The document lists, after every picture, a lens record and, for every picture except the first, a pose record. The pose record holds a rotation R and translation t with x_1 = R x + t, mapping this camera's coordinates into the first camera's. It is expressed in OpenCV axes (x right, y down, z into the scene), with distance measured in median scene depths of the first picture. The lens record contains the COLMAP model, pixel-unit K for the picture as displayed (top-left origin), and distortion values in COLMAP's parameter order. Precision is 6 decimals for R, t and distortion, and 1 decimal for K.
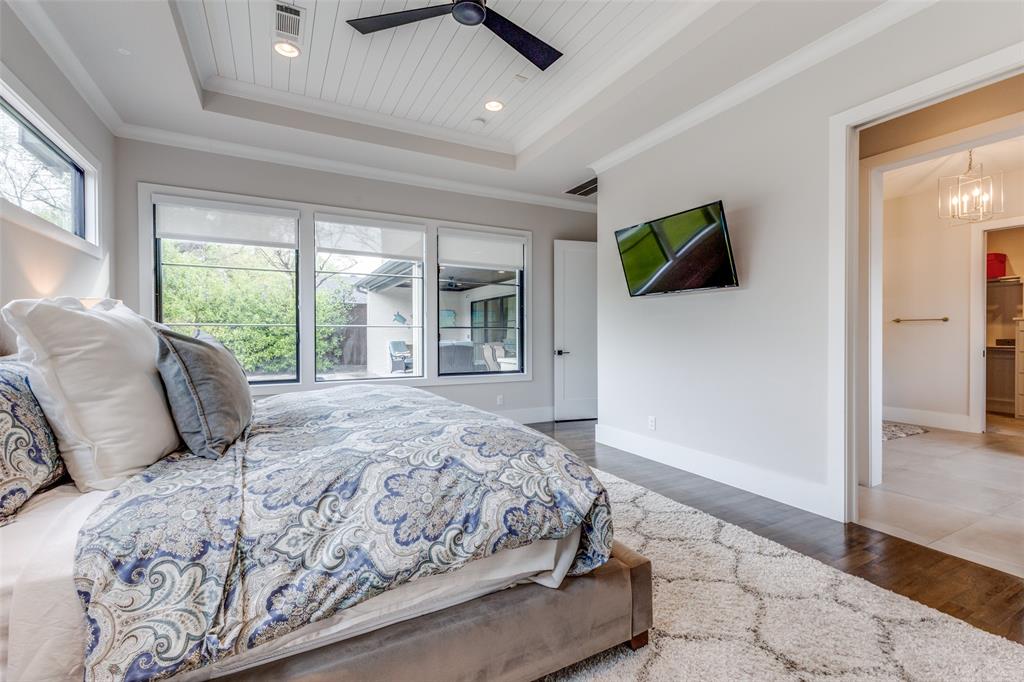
lens RADIAL K [[444.8, 0, 511.9], [0, 444.8, 336.5], [0, 0, 1]] dist [0.010607, -0.000434]
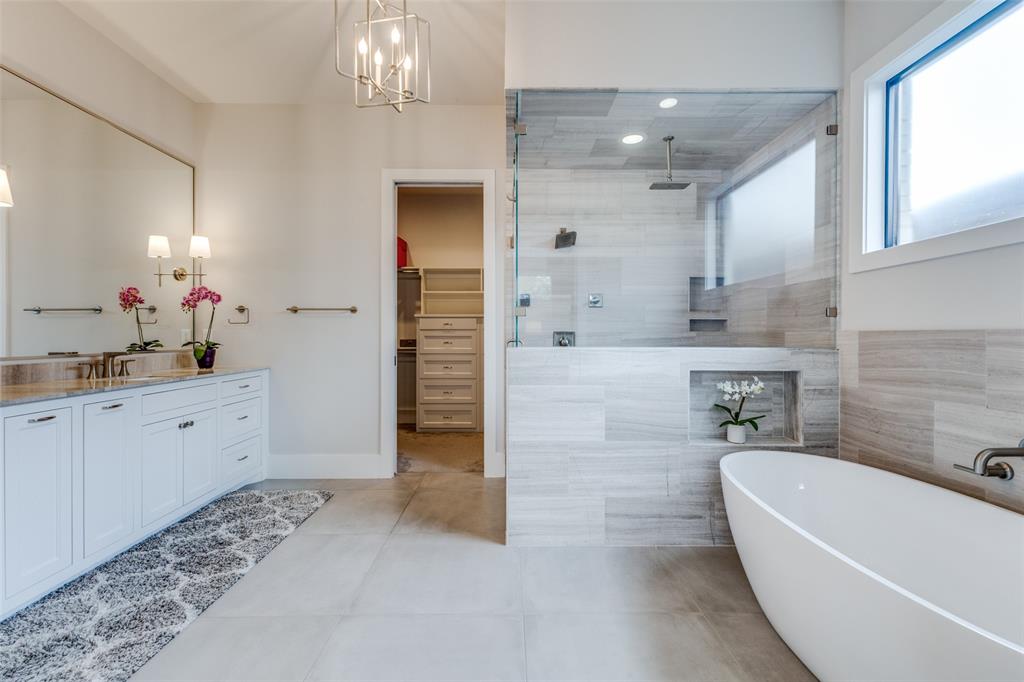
lens RADIAL K [[444.8, 0, 511.9], [0, 444.8, 336.5], [0, 0, 1]] dist [0.010607, -0.000434]
pose [[0.456622, -0.000535, 0.889661, 0.459335], [0.000945, 1.000000, 0.000117, 0.001196], [-0.889660, 0.000787, 0.456622, 0.463698]]
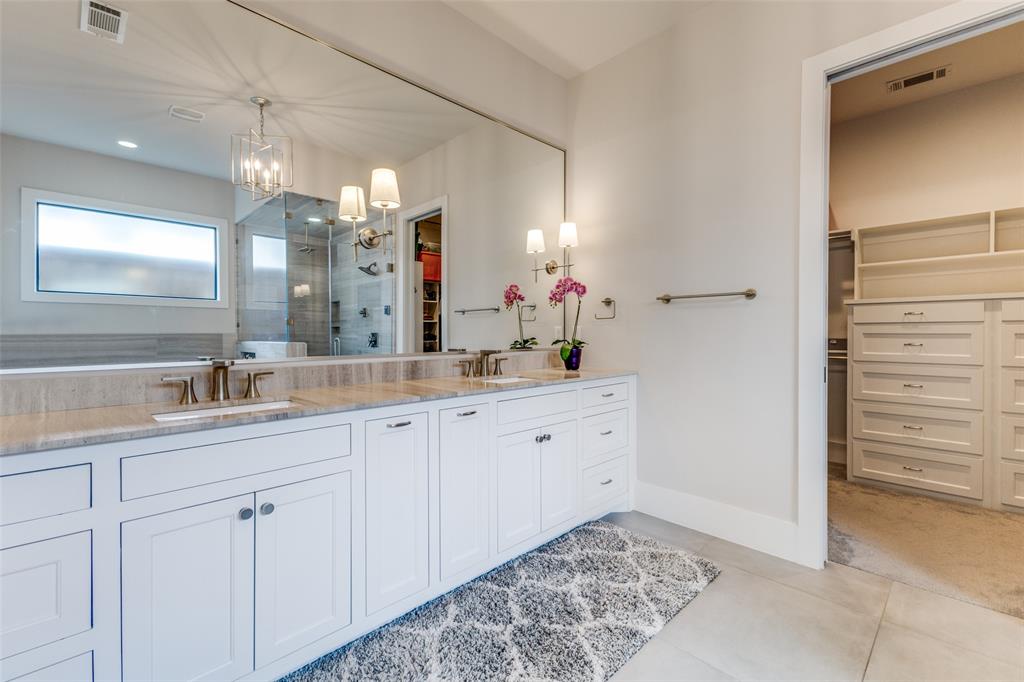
lens RADIAL K [[444.8, 0, 511.9], [0, 444.8, 336.5], [0, 0, 1]] dist [0.010607, -0.000434]
pose [[0.957060, -0.001483, 0.289887, 0.575323], [0.000078, 0.999988, 0.004861, 0.001271], [-0.289891, -0.004630, 0.957049, 0.606860]]
